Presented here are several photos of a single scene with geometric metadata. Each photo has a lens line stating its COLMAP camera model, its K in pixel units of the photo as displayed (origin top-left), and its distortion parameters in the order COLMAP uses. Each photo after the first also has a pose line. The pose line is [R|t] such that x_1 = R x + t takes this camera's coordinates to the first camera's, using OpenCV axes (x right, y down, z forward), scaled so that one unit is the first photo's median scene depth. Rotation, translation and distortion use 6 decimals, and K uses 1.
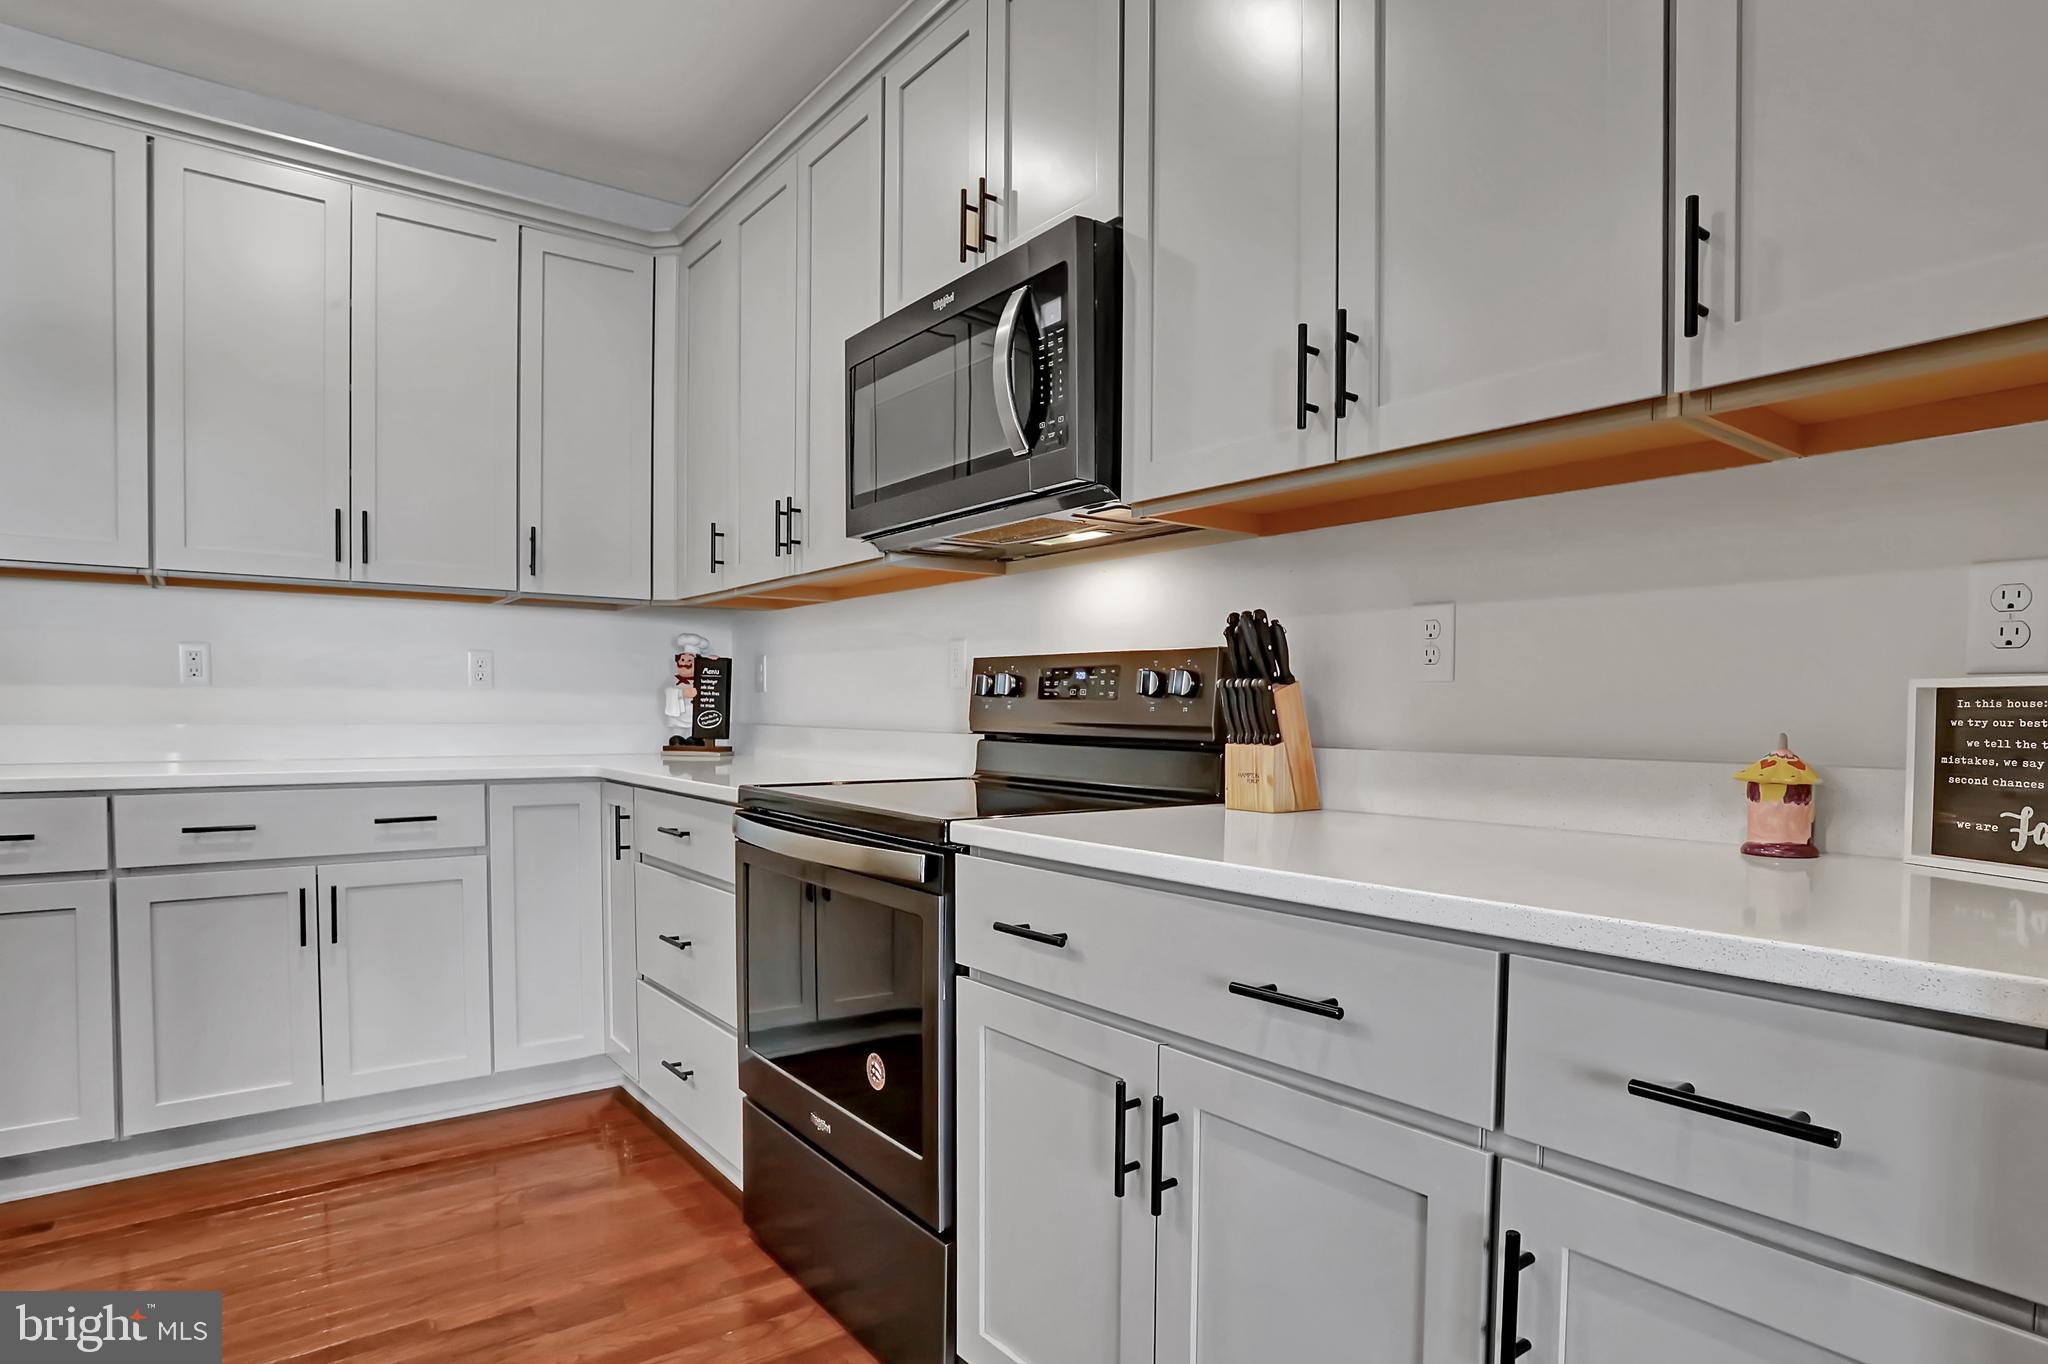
lens RADIAL K [[1120.0, 0, 1032.4], [0, 1120.0, 745.6], [0, 0, 1]] dist [-0.038497, 0.001153]
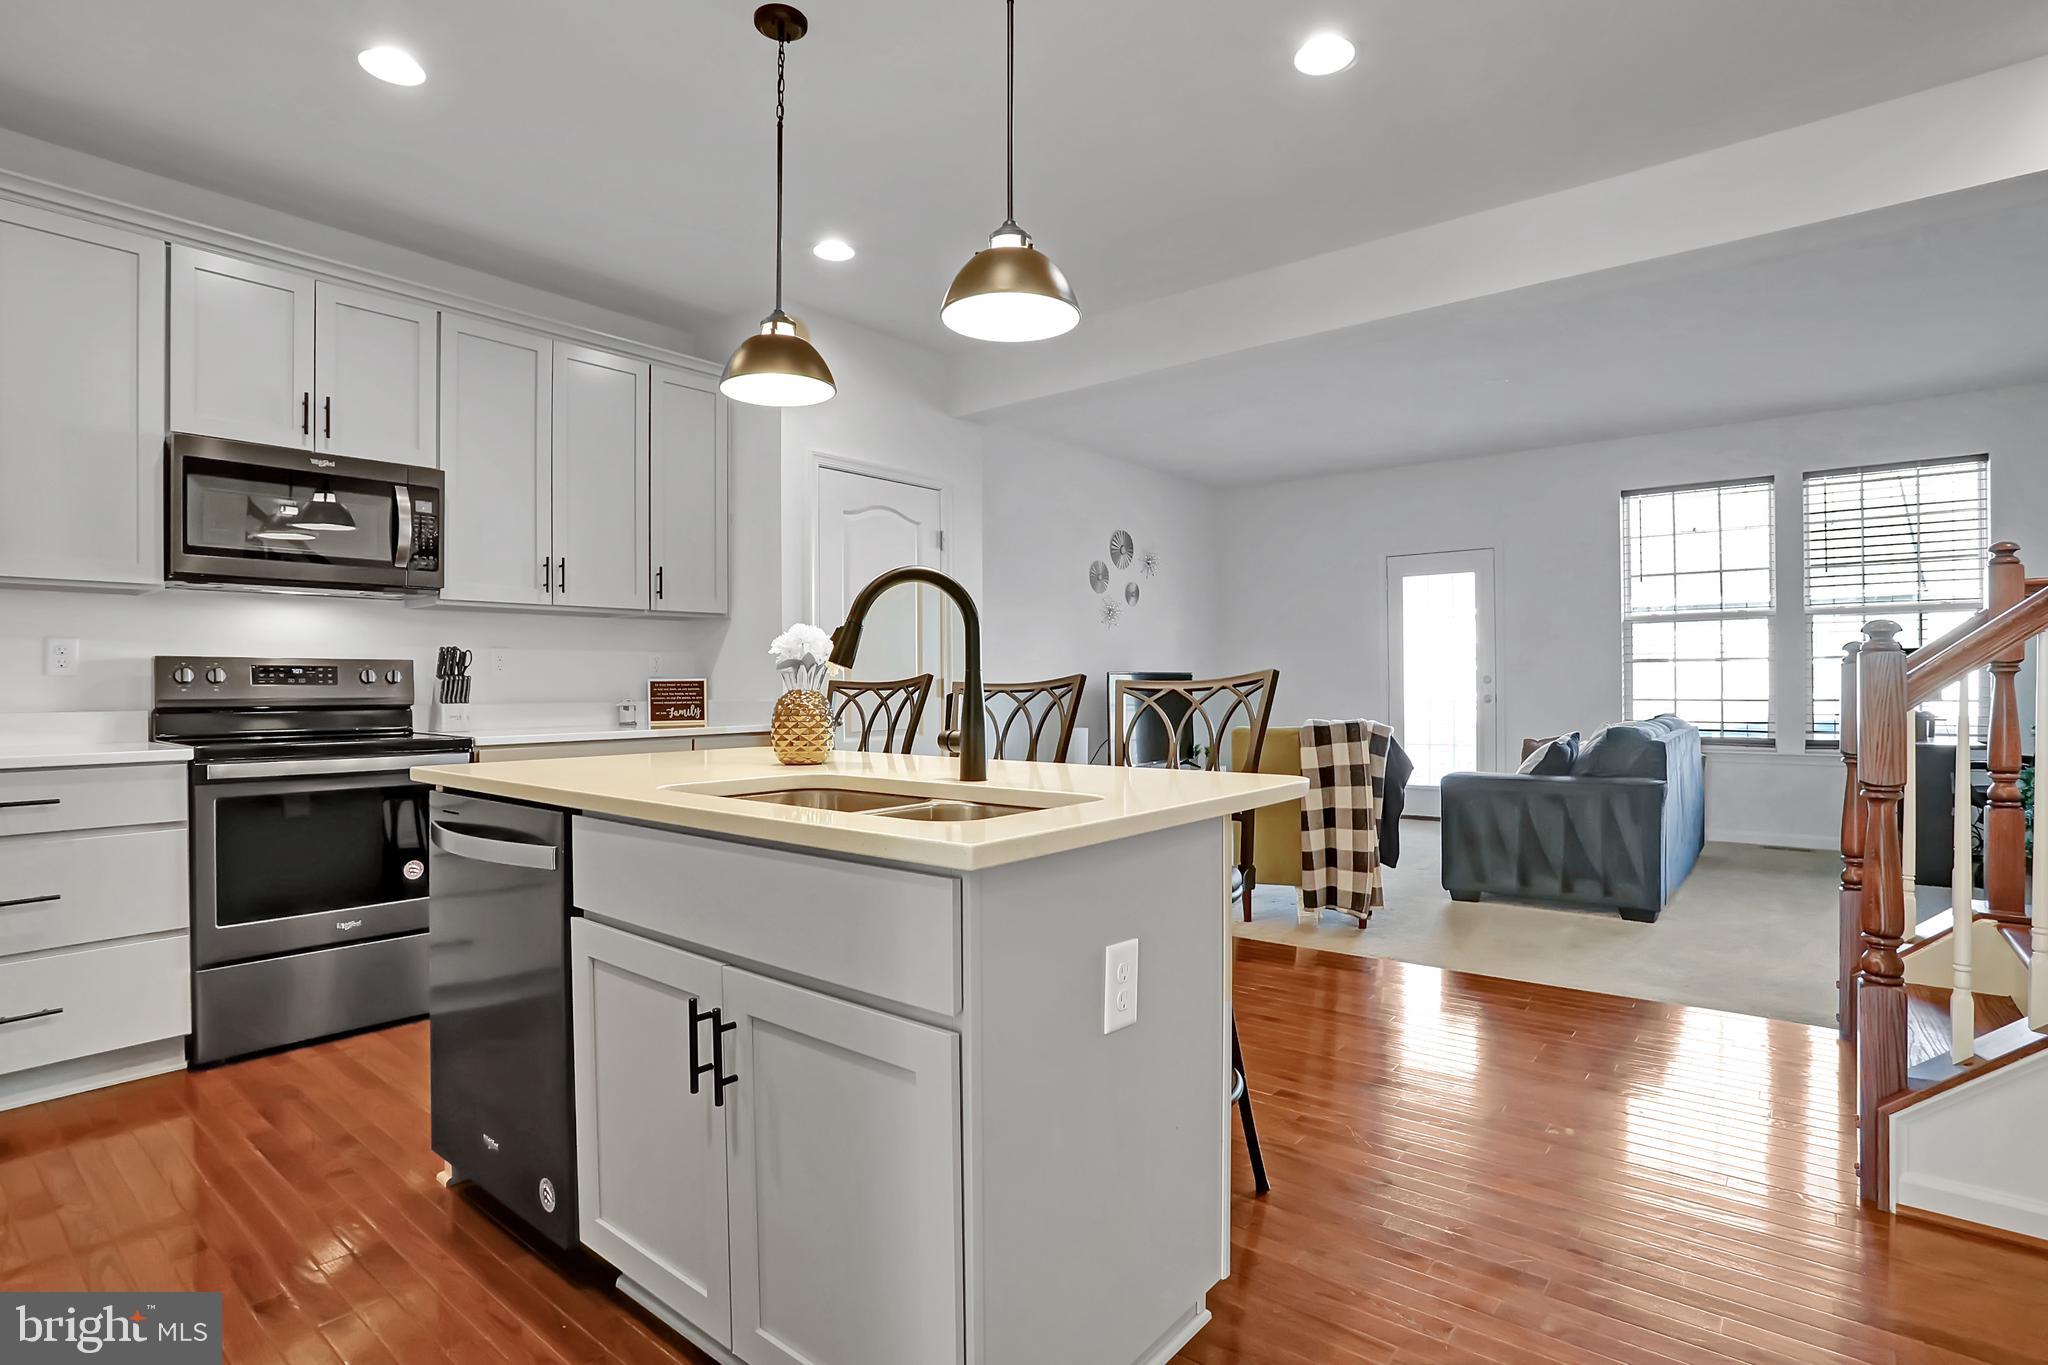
lens RADIAL K [[1008.1, 0, 1033.8], [0, 1008.1, 693.0], [0, 0, 1]] dist [-0.072826, 0.034082]
pose [[-0.234191, -0.017087, 0.972040, -1.594650], [0.034598, 0.999066, 0.025897, -0.027262], [-0.971575, 0.039696, -0.233381, 0.234394]]
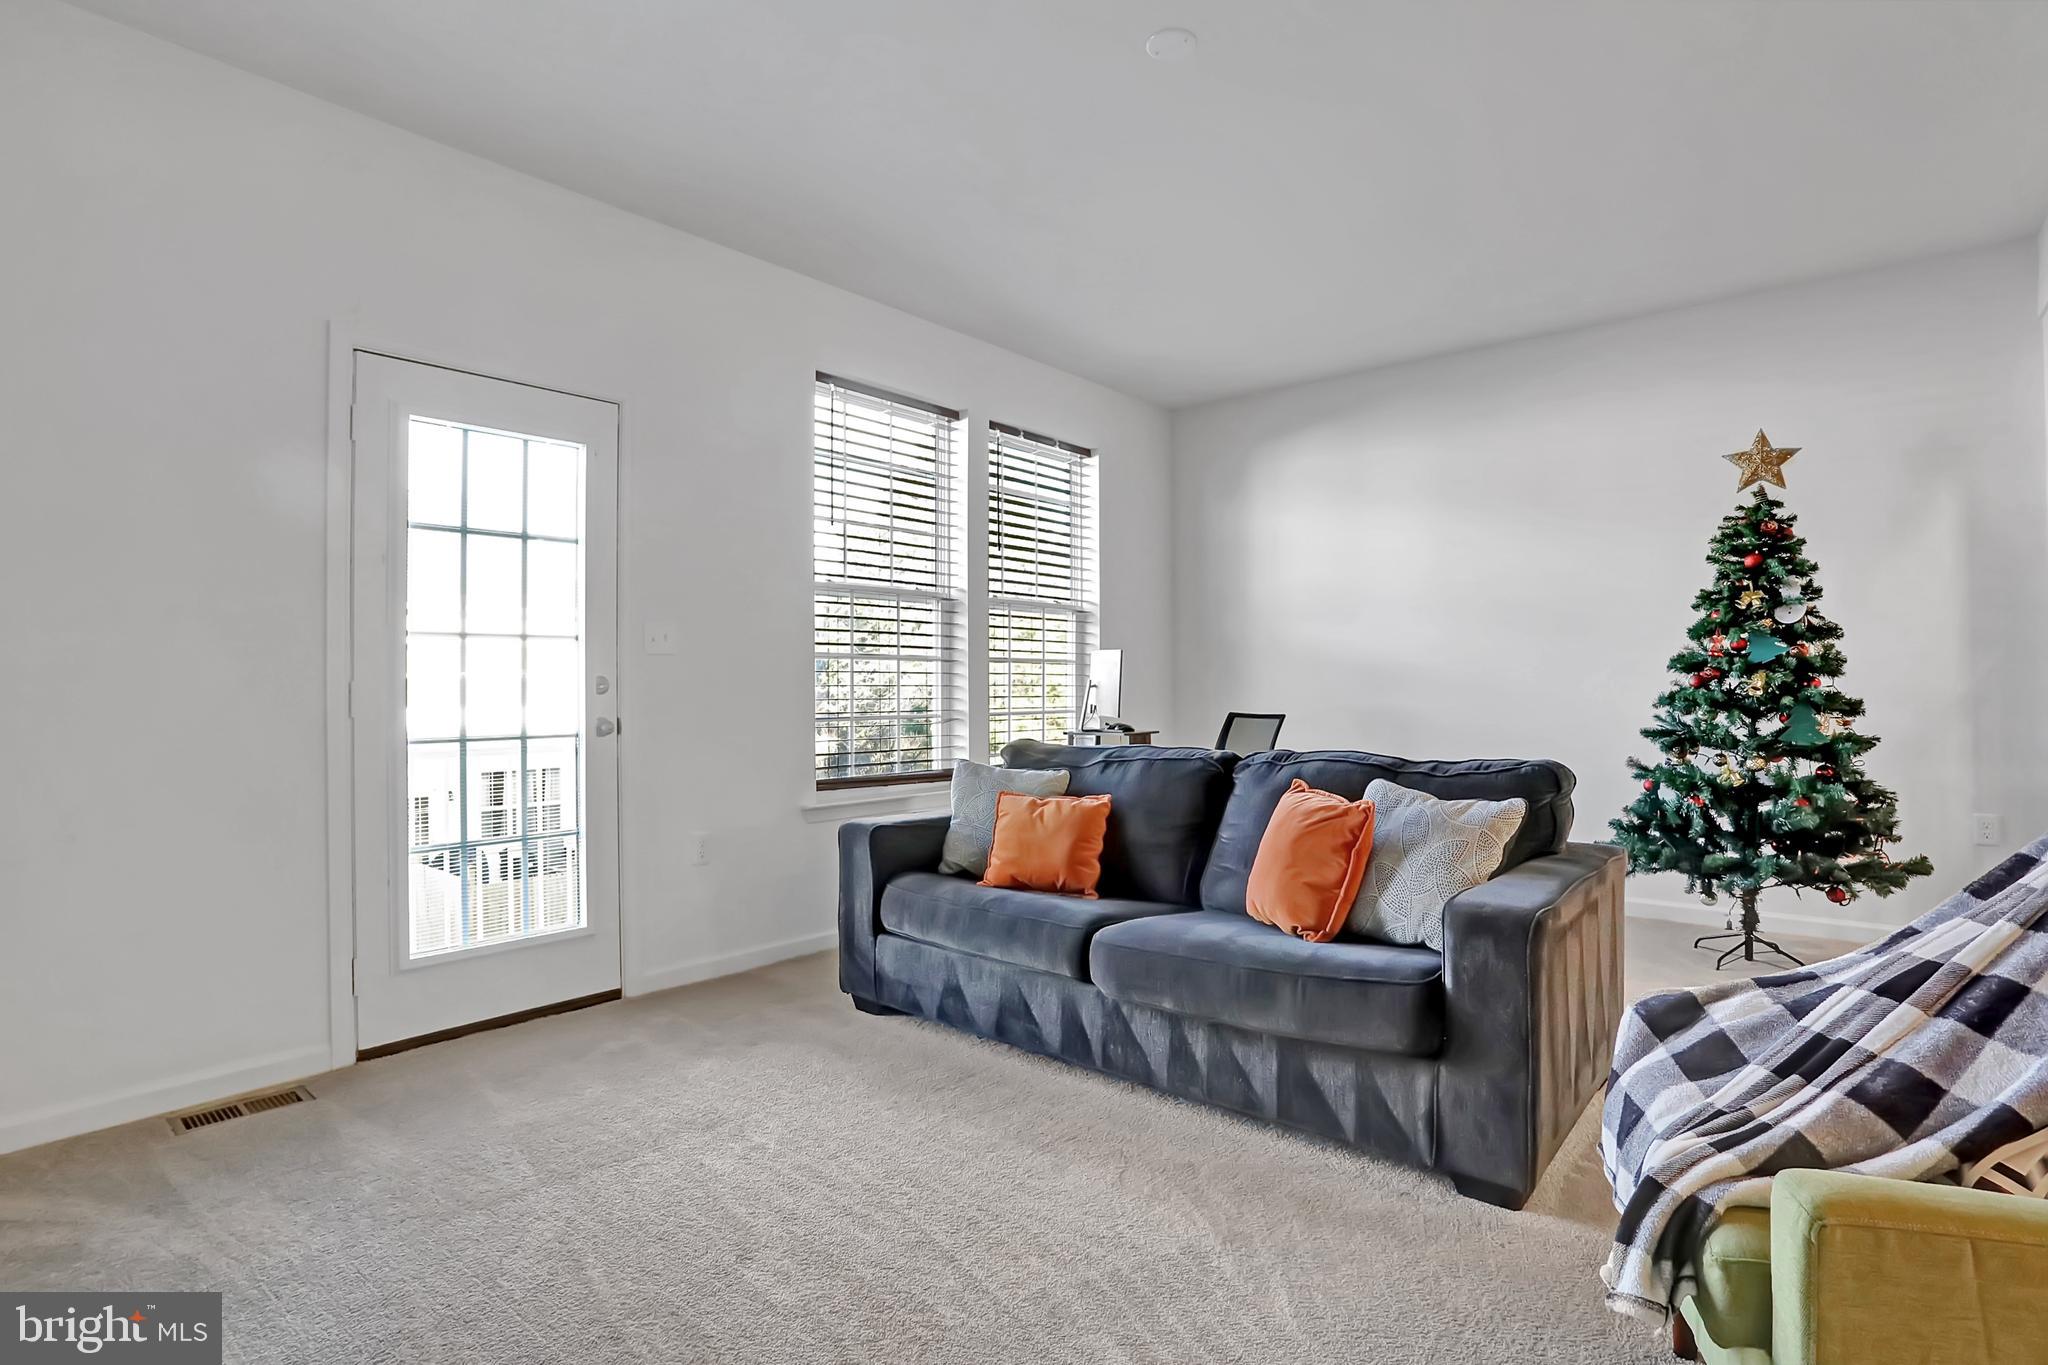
lens RADIAL K [[997.4, 0, 1024.0], [0, 997.4, 682.5], [0, 0, 1]] dist [-0.075788, 0.036245]
pose [[-0.977697, -0.004995, -0.209960, 0.810270], [-0.010314, 0.999653, 0.024246, 0.015653], [0.209766, 0.025871, -0.977409, -0.364257]]
